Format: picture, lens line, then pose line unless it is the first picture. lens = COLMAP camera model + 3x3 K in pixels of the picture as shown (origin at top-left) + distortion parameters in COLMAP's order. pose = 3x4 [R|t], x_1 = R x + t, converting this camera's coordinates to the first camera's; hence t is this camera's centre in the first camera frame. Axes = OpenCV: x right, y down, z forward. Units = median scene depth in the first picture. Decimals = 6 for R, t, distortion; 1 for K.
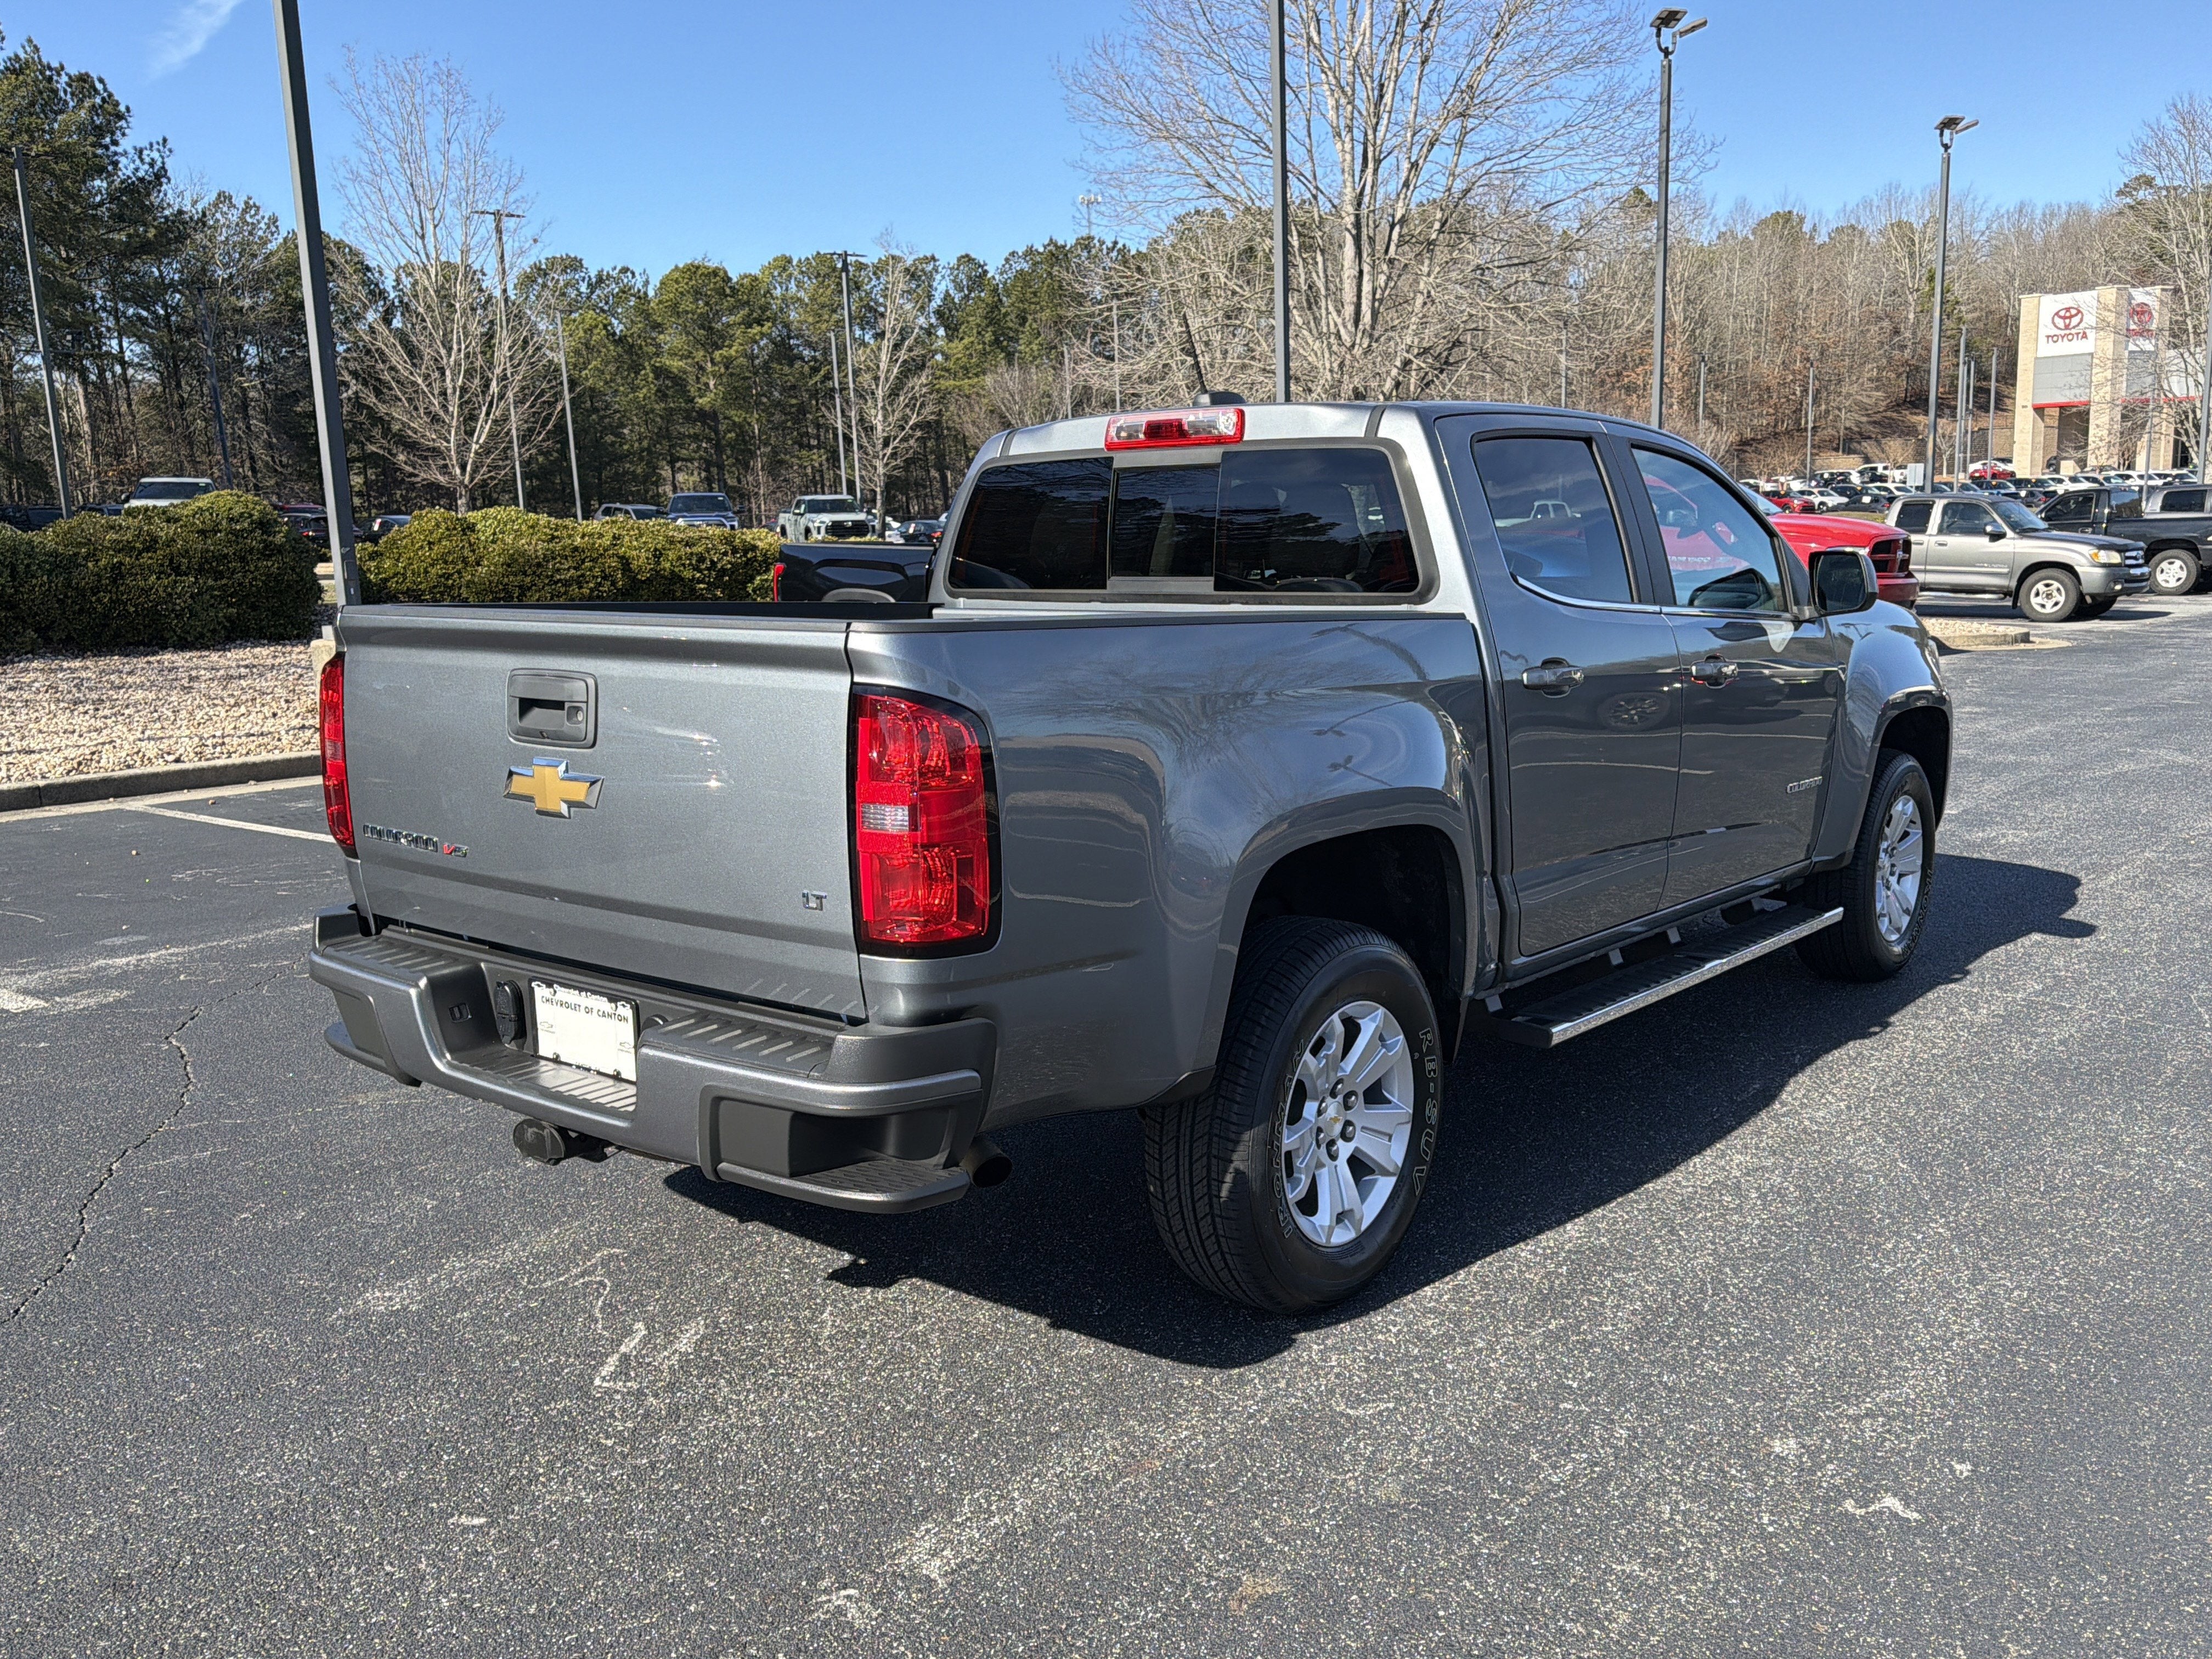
lens RADIAL K [[1869.3, 0, 1119.3], [0, 1869.3, 834.3], [0, 0, 1]] dist [0.060894, -0.076620]
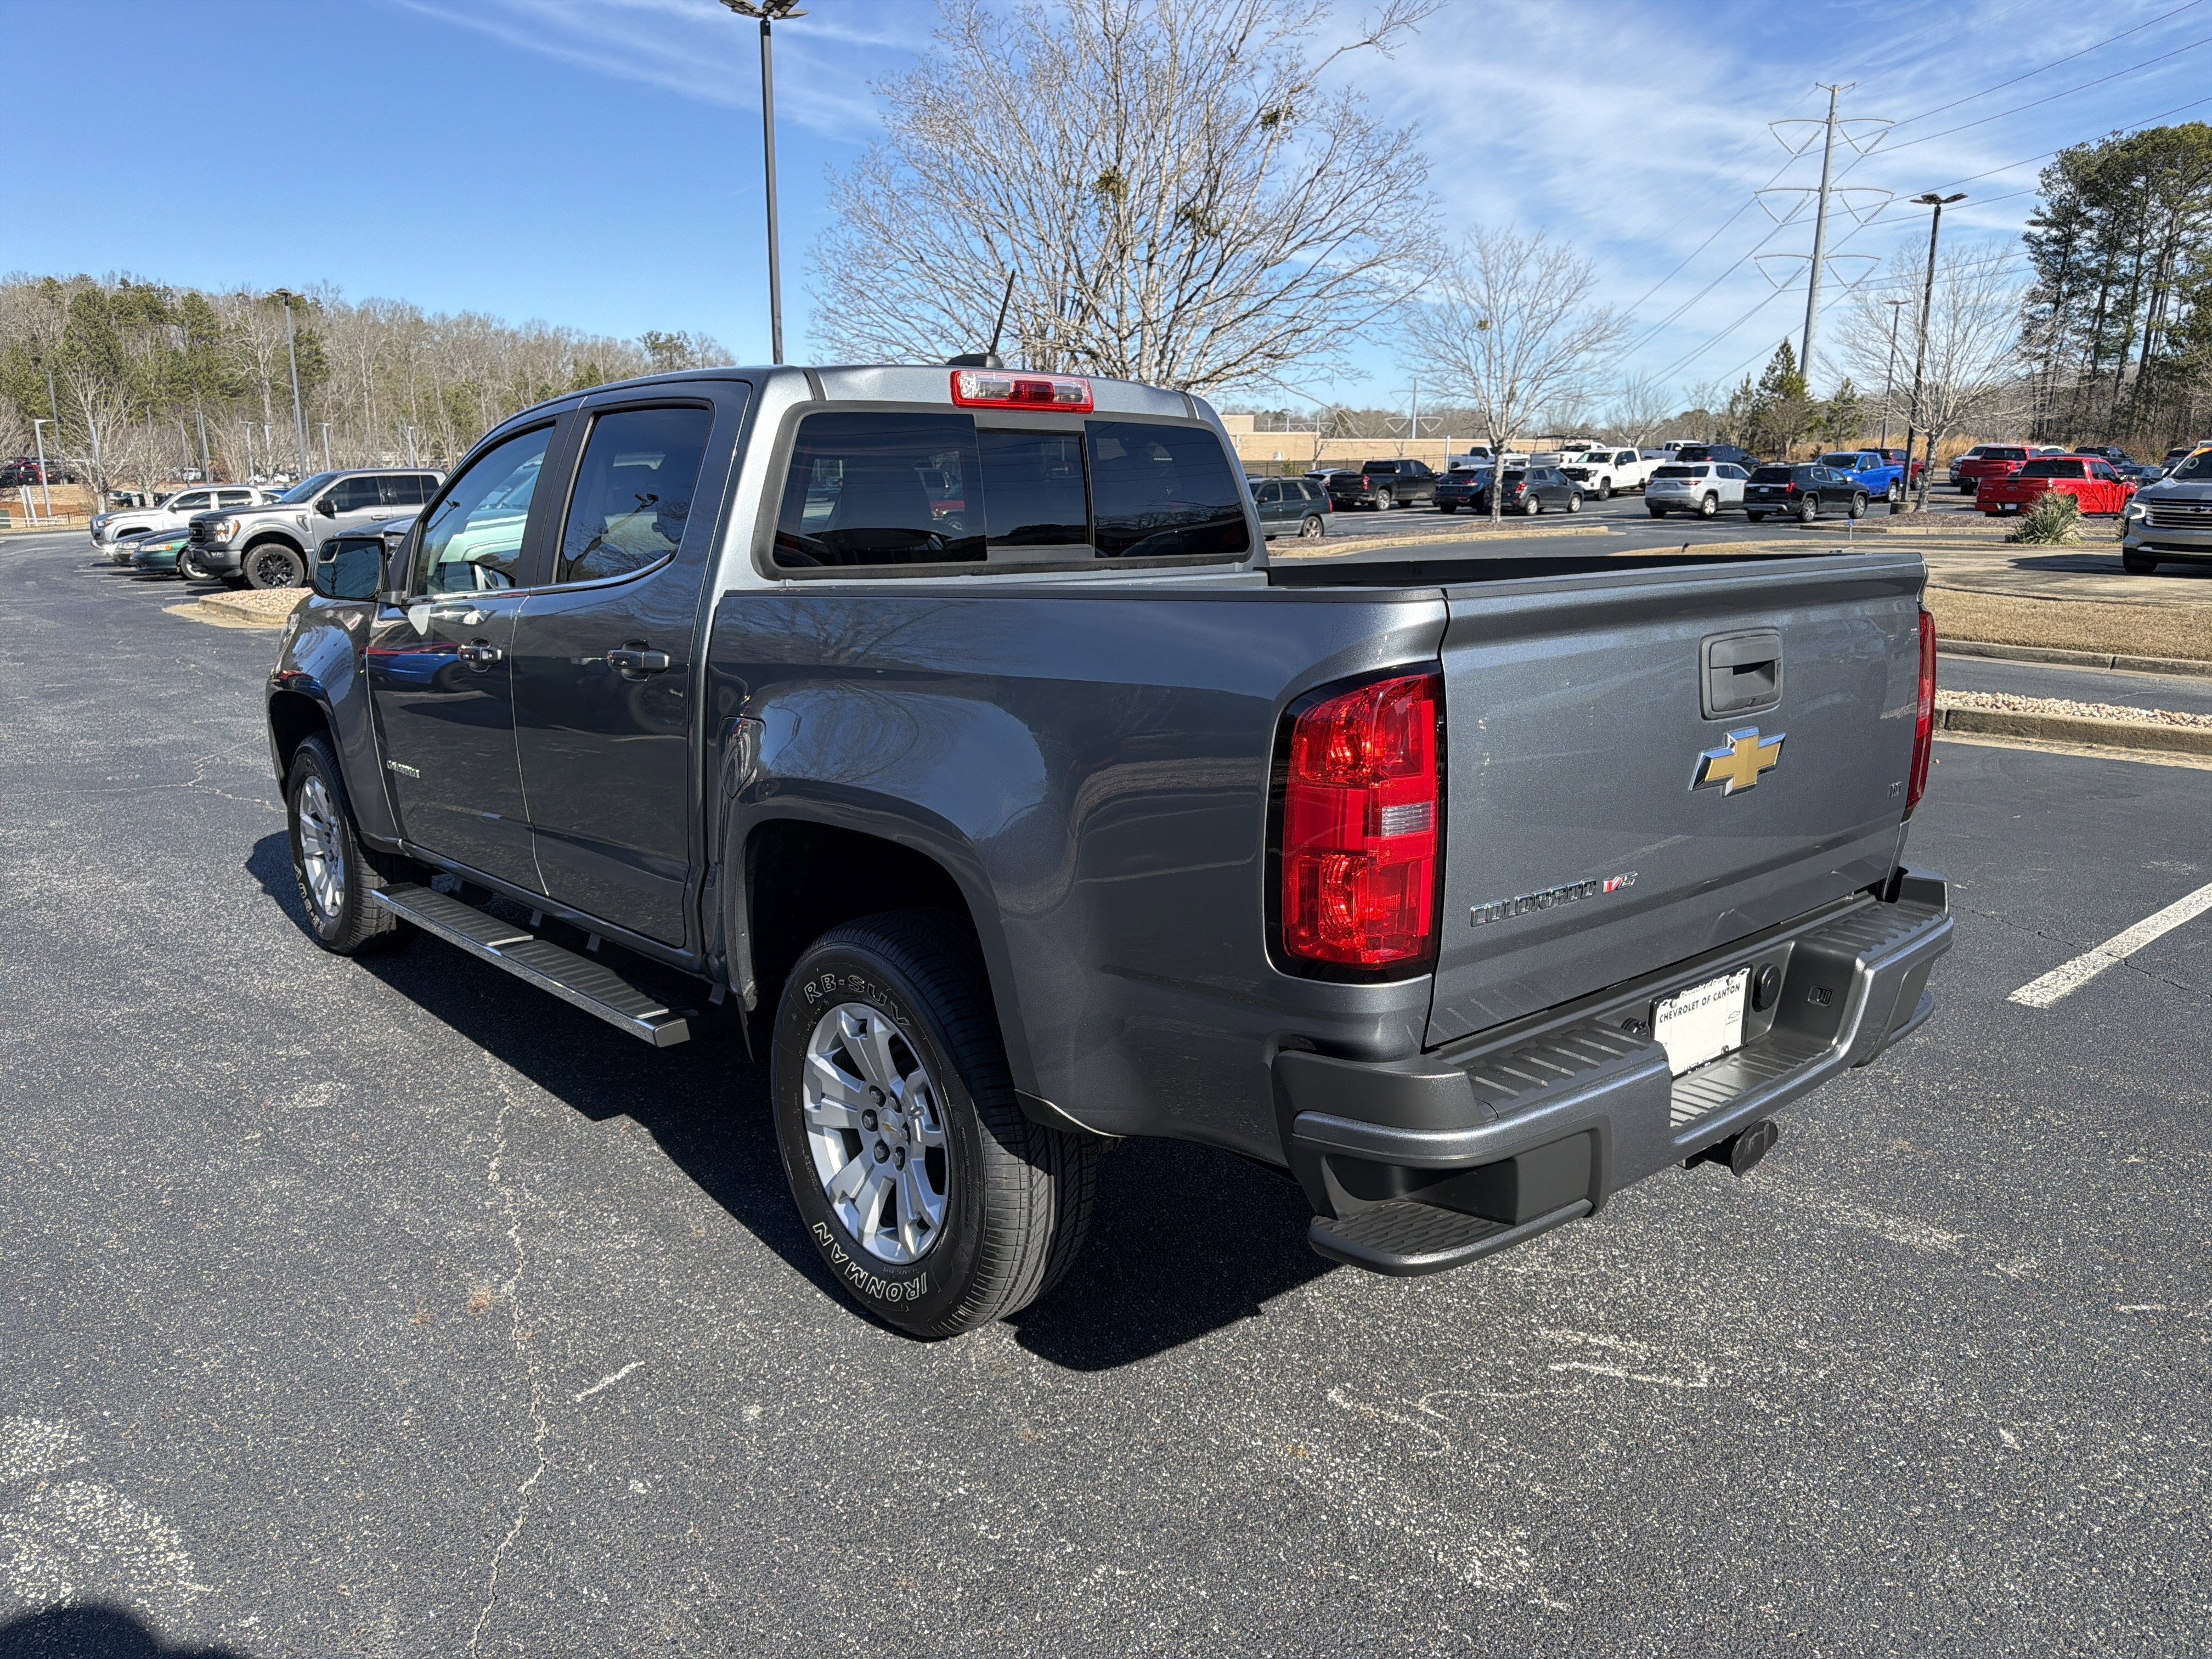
lens RADIAL K [[1556.5, 0, 1100.4], [0, 1556.5, 824.4], [0, 0, 1]] dist [0.027889, -0.041163]
pose [[0.160058, -0.182935, 0.970008, -0.112501], [0.162913, 0.974097, 0.156824, -0.016985], [-0.973571, 0.132927, 0.185714, 0.120450]]
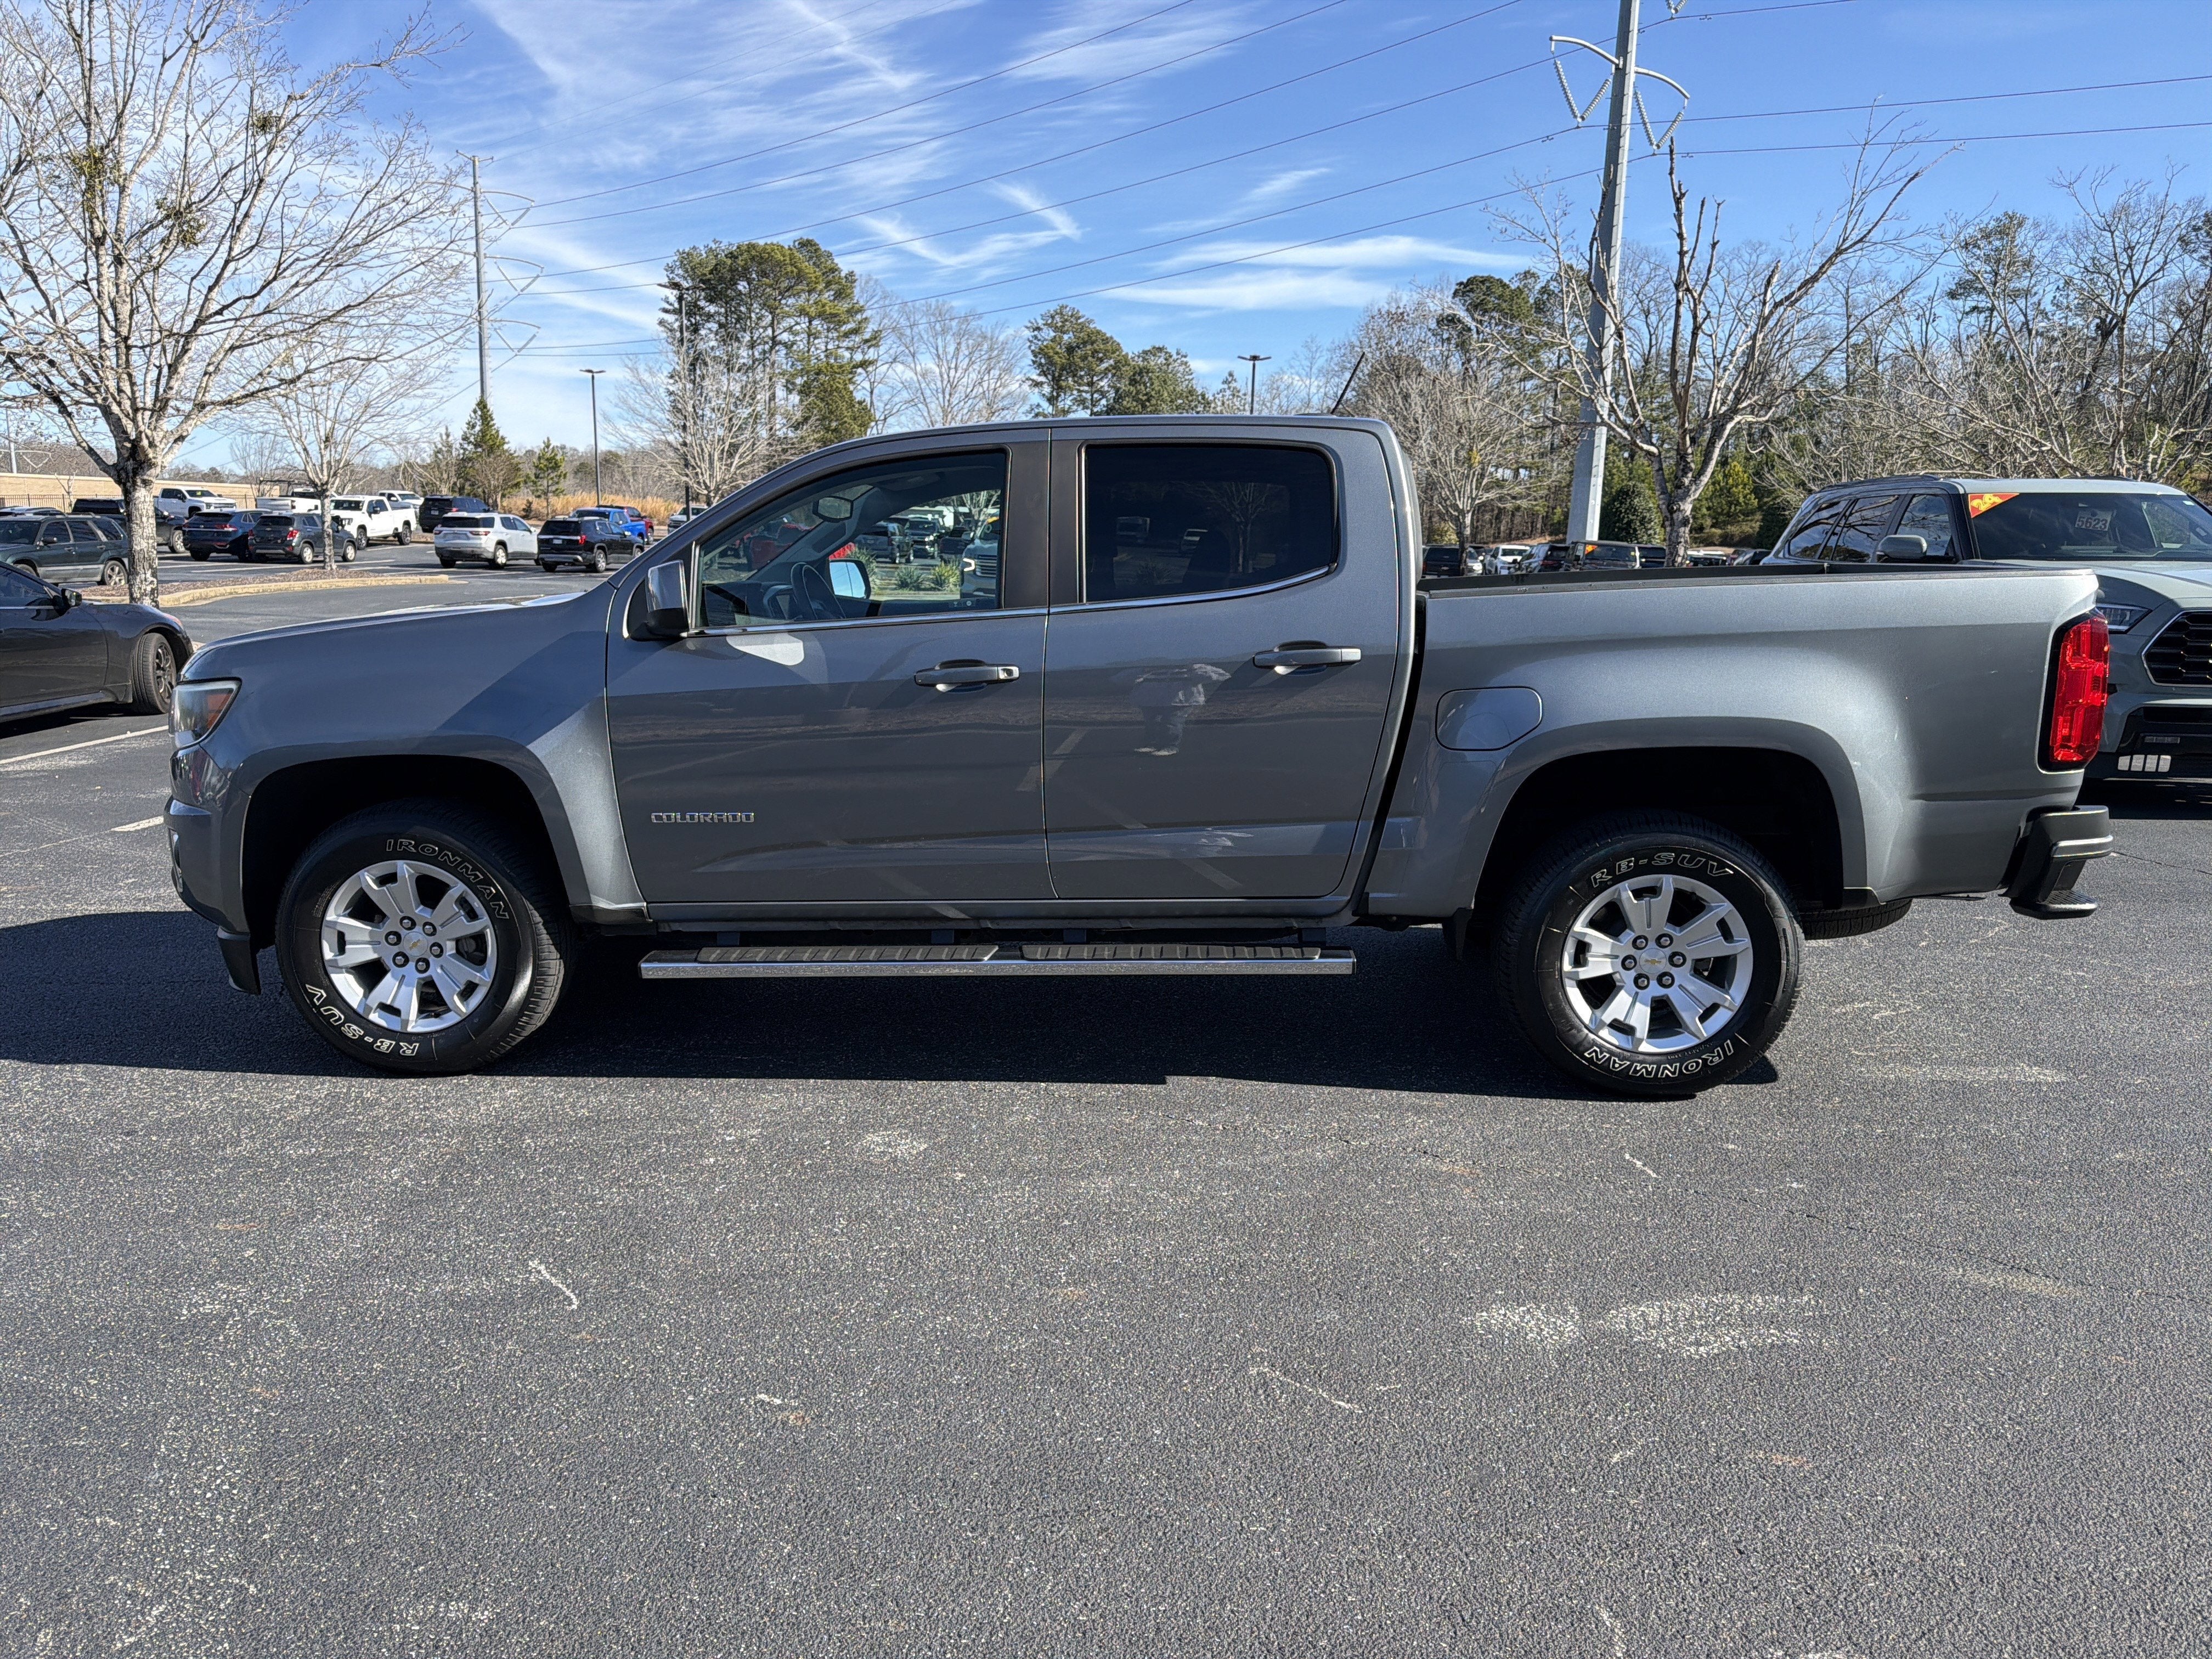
lens RADIAL K [[1556.5, 0, 1100.4], [0, 1556.5, 824.4], [0, 0, 1]] dist [0.027889, -0.041163]
pose [[-0.595980, -0.122408, 0.793614, -0.104872], [0.136000, 0.958648, 0.249995, -0.037793], [-0.791398, 0.256924, -0.554688, 0.258496]]
